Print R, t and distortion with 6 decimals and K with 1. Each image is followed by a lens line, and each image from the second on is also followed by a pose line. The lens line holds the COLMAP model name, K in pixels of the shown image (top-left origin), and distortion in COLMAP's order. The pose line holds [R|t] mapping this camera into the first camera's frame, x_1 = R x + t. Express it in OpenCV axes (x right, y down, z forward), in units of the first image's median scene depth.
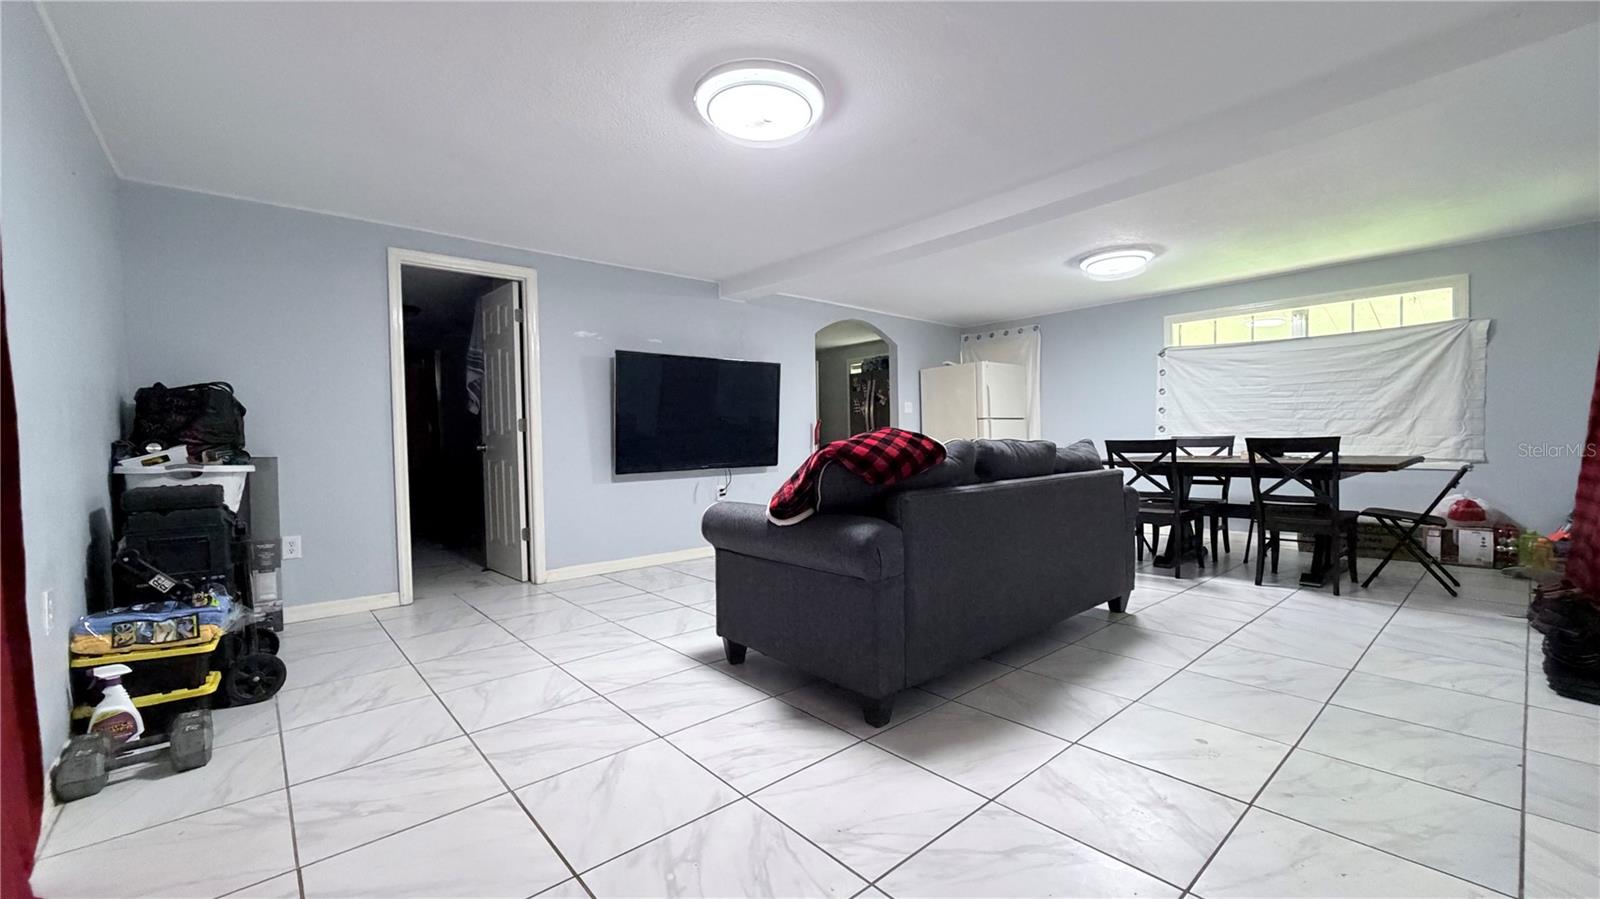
lens RADIAL K [[640.6, 0, 803.4], [0, 640.6, 451.0], [0, 0, 1]] dist [-0.000194, -0.000235]
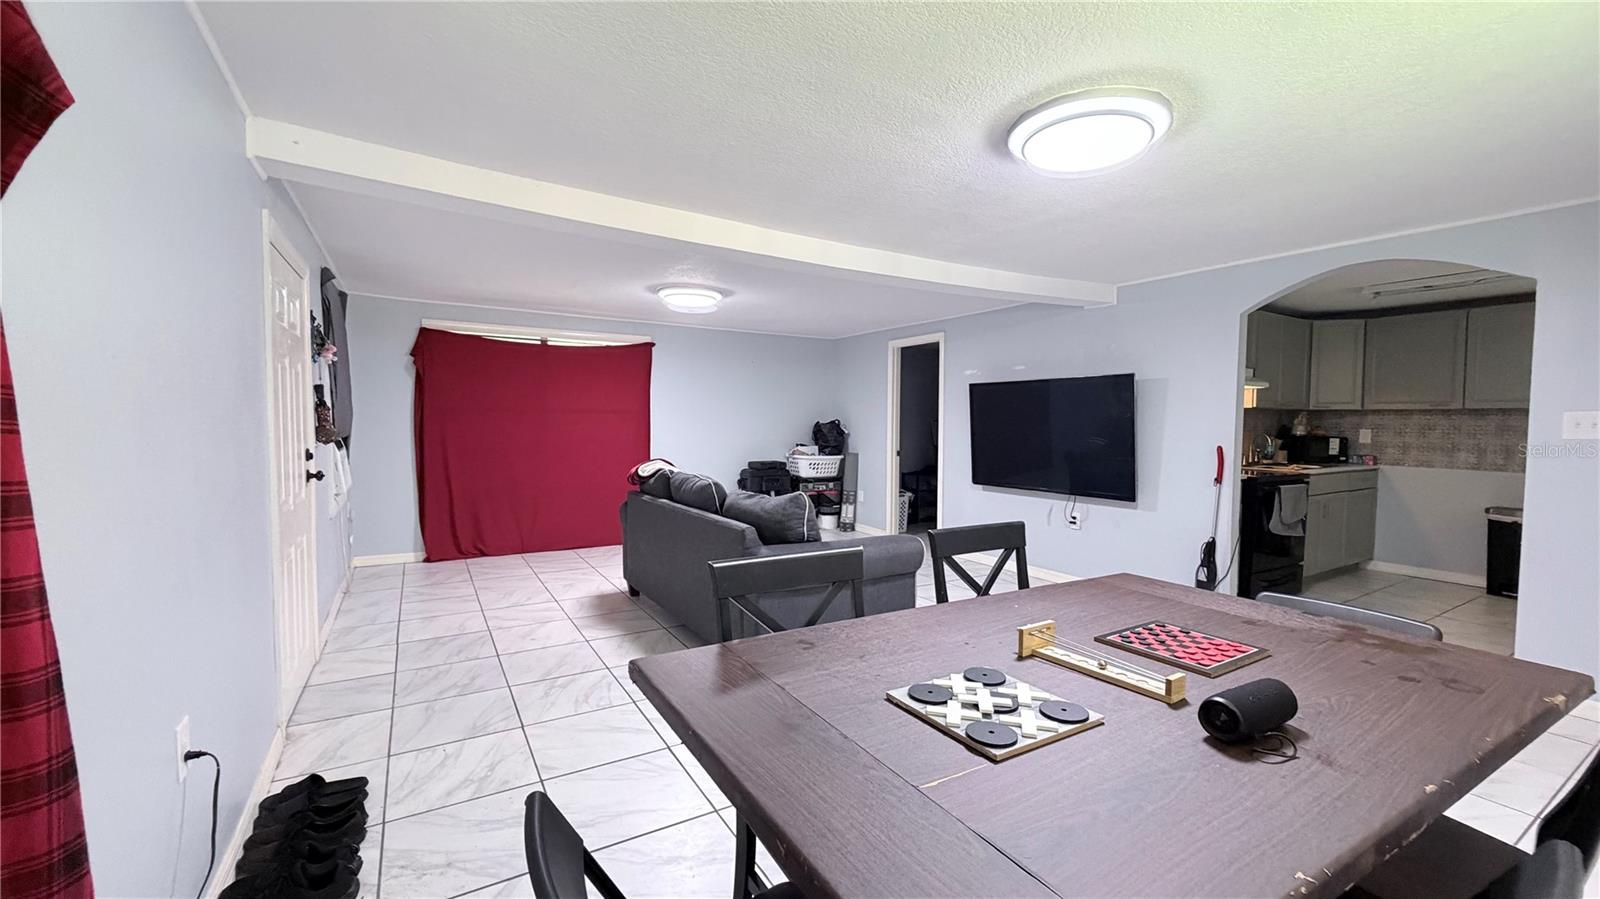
lens RADIAL K [[640.6, 0, 803.4], [0, 640.6, 451.0], [0, 0, 1]] dist [-0.000194, -0.000235]
pose [[-0.174859, 0.061104, -0.982696, 1.510467], [-0.029129, 0.997314, 0.067196, -0.156209], [0.984163, 0.040375, -0.172609, 1.375315]]
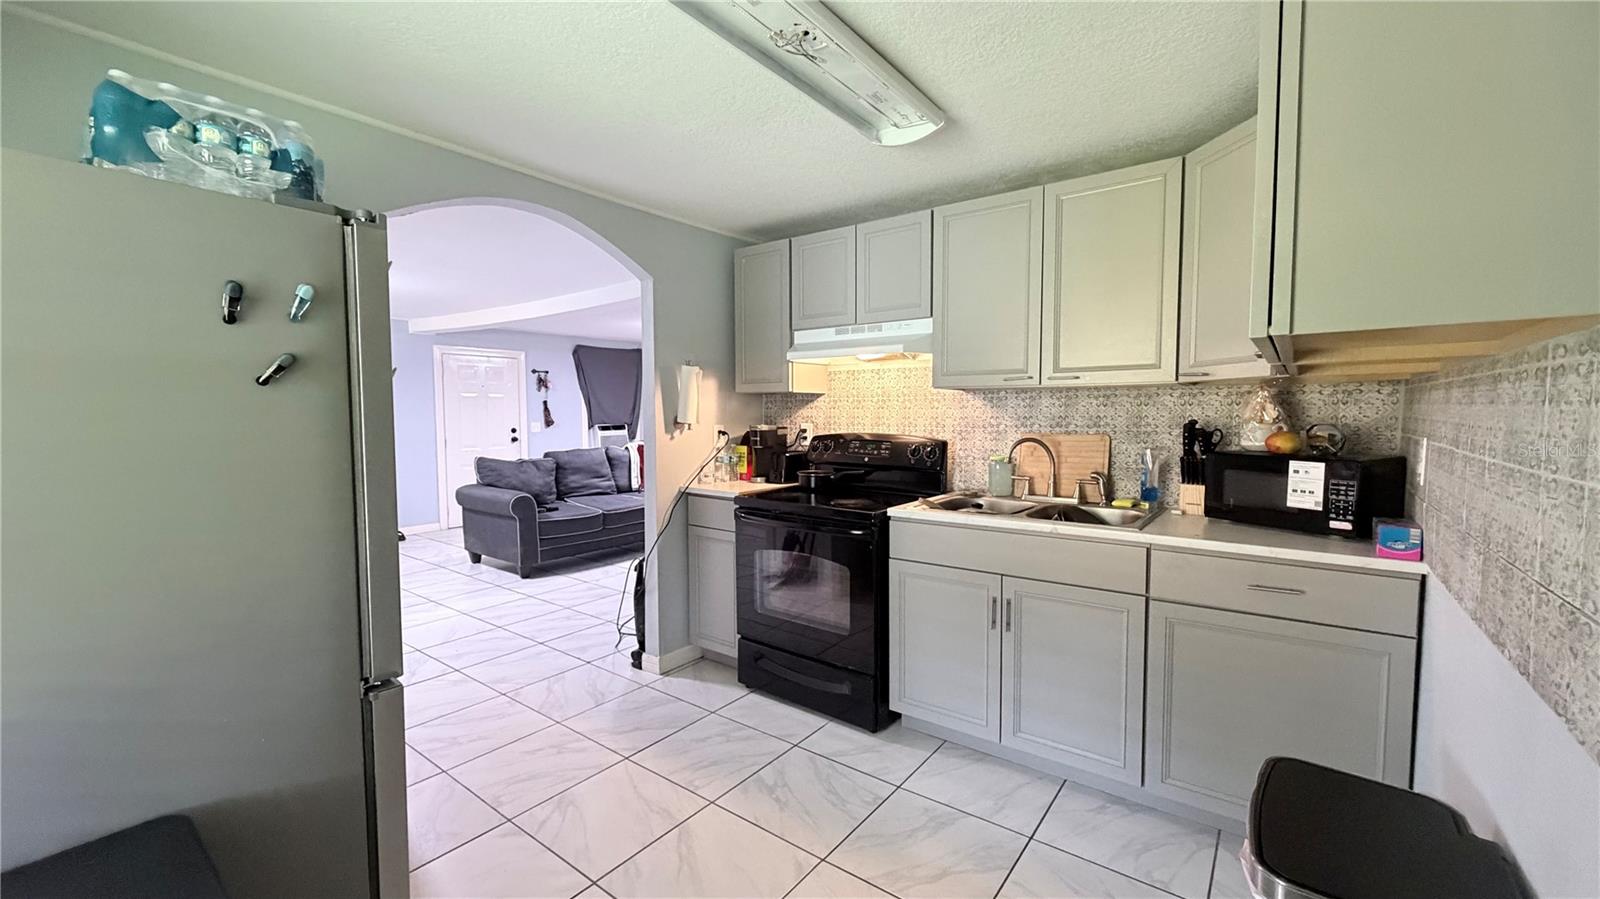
lens RADIAL K [[640.6, 0, 803.4], [0, 640.6, 451.0], [0, 0, 1]] dist [-0.000194, -0.000235]
pose [[-0.979891, 0.030764, -0.197150, -0.006734], [0.013279, 0.995907, 0.089406, -0.187447], [0.199093, 0.084991, -0.976288, 3.128493]]
